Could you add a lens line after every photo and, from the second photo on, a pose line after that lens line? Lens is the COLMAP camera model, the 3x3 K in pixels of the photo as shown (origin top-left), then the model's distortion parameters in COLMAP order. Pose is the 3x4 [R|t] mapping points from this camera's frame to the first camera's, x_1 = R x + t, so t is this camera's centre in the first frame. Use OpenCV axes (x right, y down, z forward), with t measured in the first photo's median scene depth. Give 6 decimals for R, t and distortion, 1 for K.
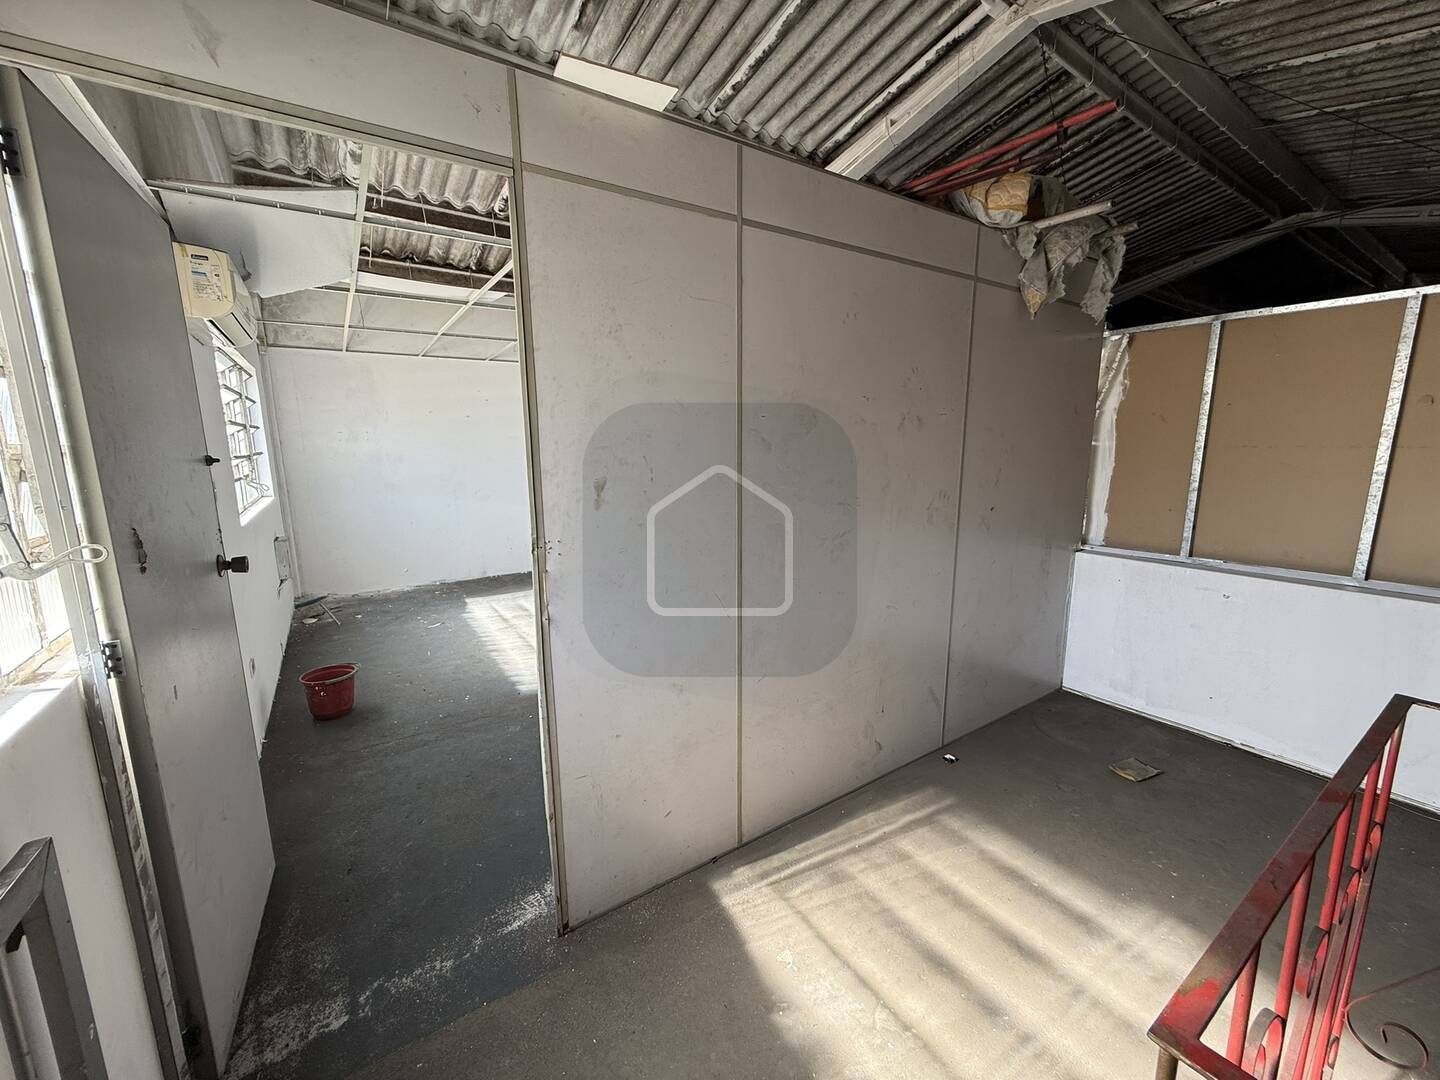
lens RADIAL K [[573.9, 0, 718.6], [0, 573.9, 538.1], [0, 0, 1]] dist [-0.001202, 0.000388]
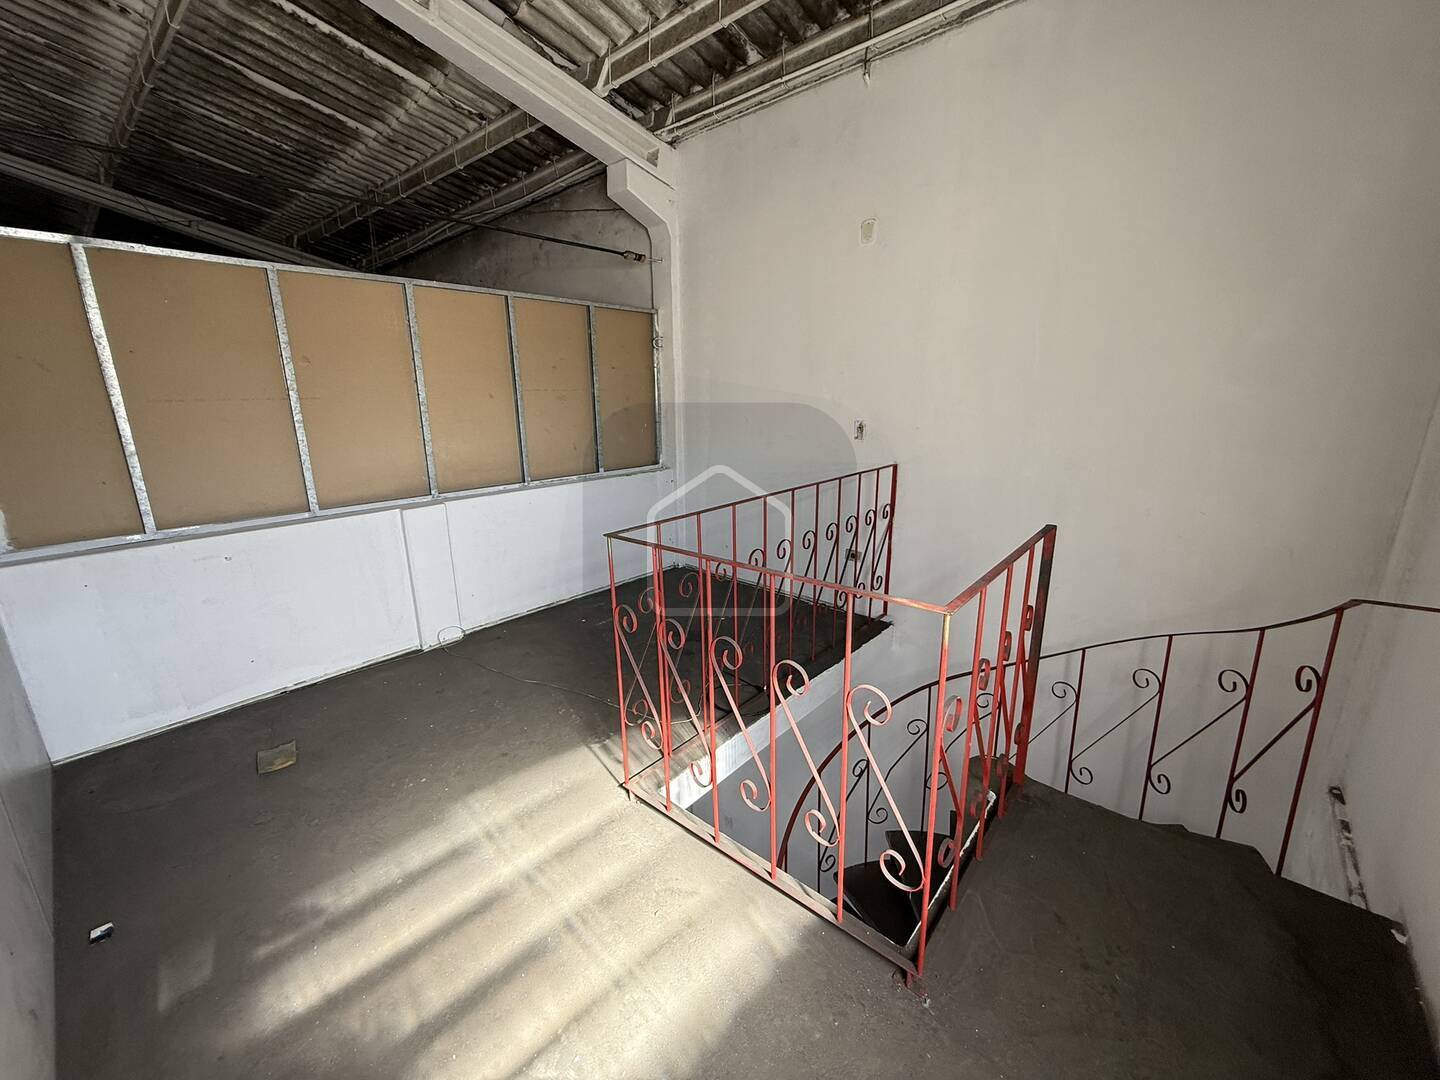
lens RADIAL K [[573.9, 0, 718.6], [0, 573.9, 538.1], [0, 0, 1]] dist [-0.001202, 0.000388]
pose [[-0.255149, -0.229594, 0.939247, -0.212336], [0.171244, 0.945313, 0.277596, -0.054949], [-0.951617, 0.231669, -0.201879, 0.390337]]
